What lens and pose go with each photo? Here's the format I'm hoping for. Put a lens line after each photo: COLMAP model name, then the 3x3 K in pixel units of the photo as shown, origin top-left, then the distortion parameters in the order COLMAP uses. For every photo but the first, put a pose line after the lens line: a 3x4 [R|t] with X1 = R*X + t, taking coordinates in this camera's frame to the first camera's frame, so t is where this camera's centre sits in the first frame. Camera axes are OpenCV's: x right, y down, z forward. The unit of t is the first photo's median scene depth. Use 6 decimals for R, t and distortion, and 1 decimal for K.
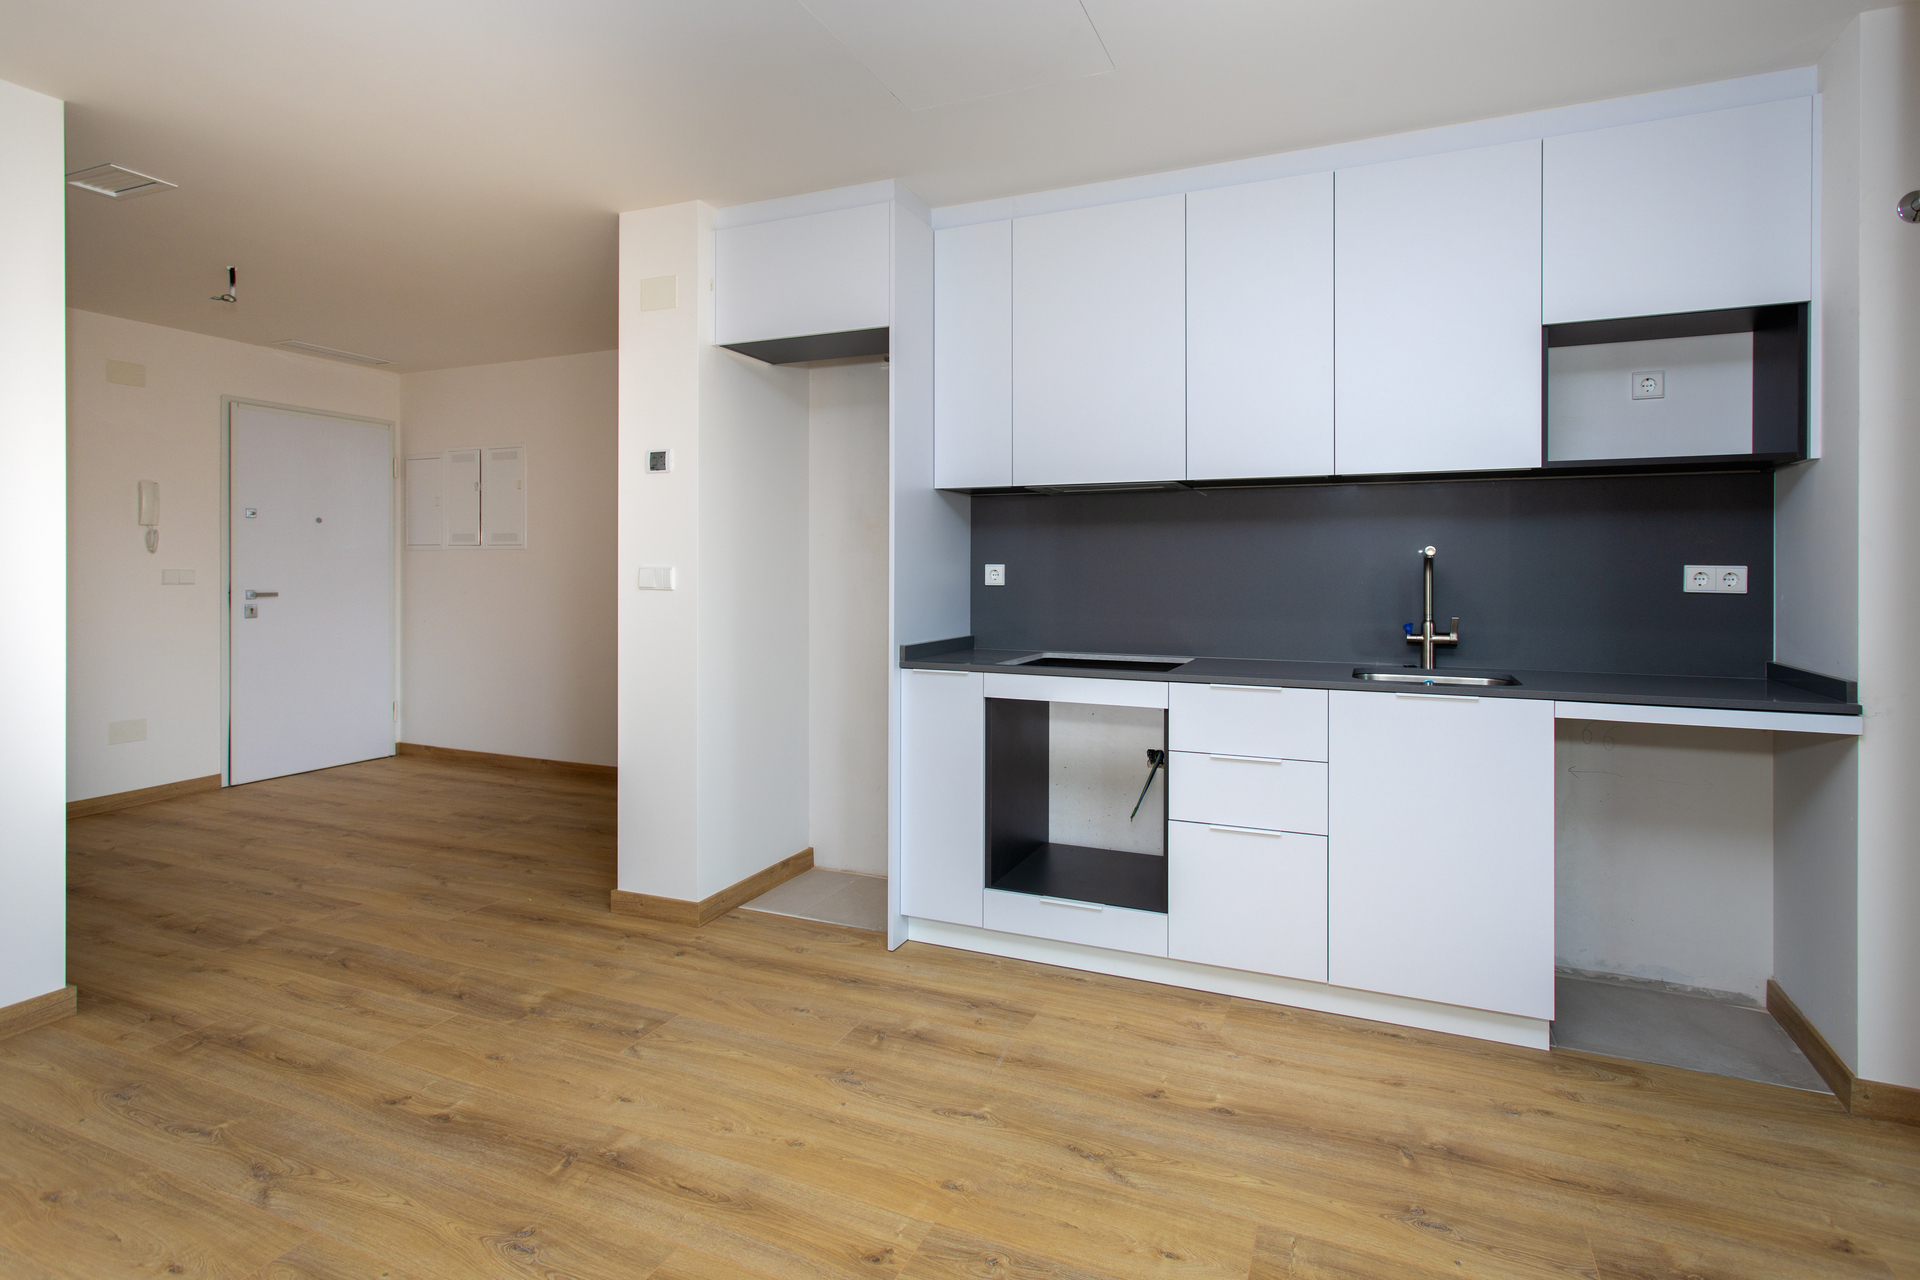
lens RADIAL K [[888.8, 0, 1023.6], [0, 888.8, 572.8], [0, 0, 1]] dist [0.004463, 0.000539]
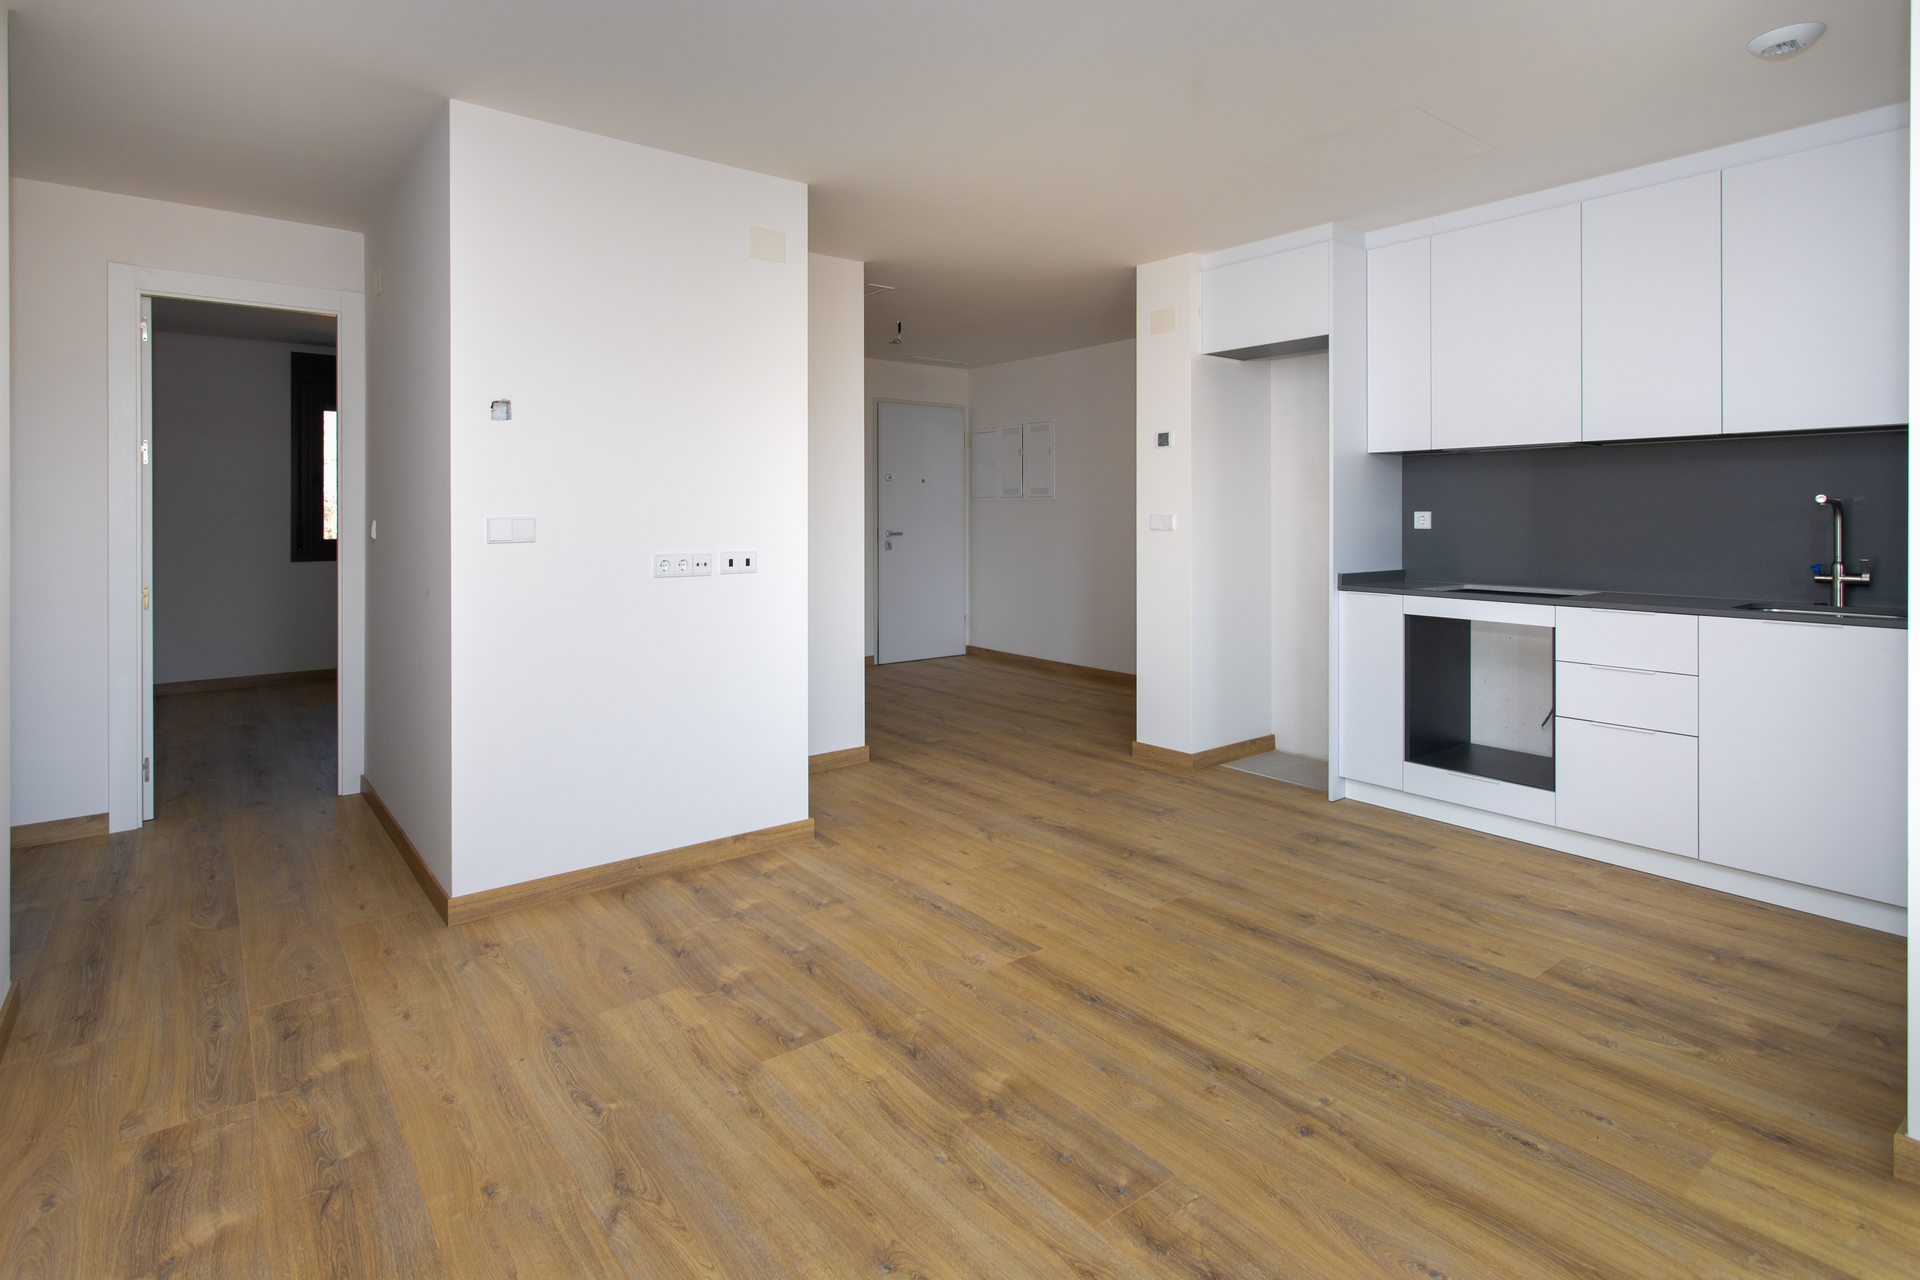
lens RADIAL K [[999.2, 0, 1036.8], [0, 999.2, 517.7], [0, 0, 1]] dist [0.001823, 0.000445]
pose [[0.889242, -0.001339, -0.457435, 0.145307], [0.001557, 0.999999, 0.000100, -0.002155], [0.457434, -0.000801, 0.889243, -0.537423]]
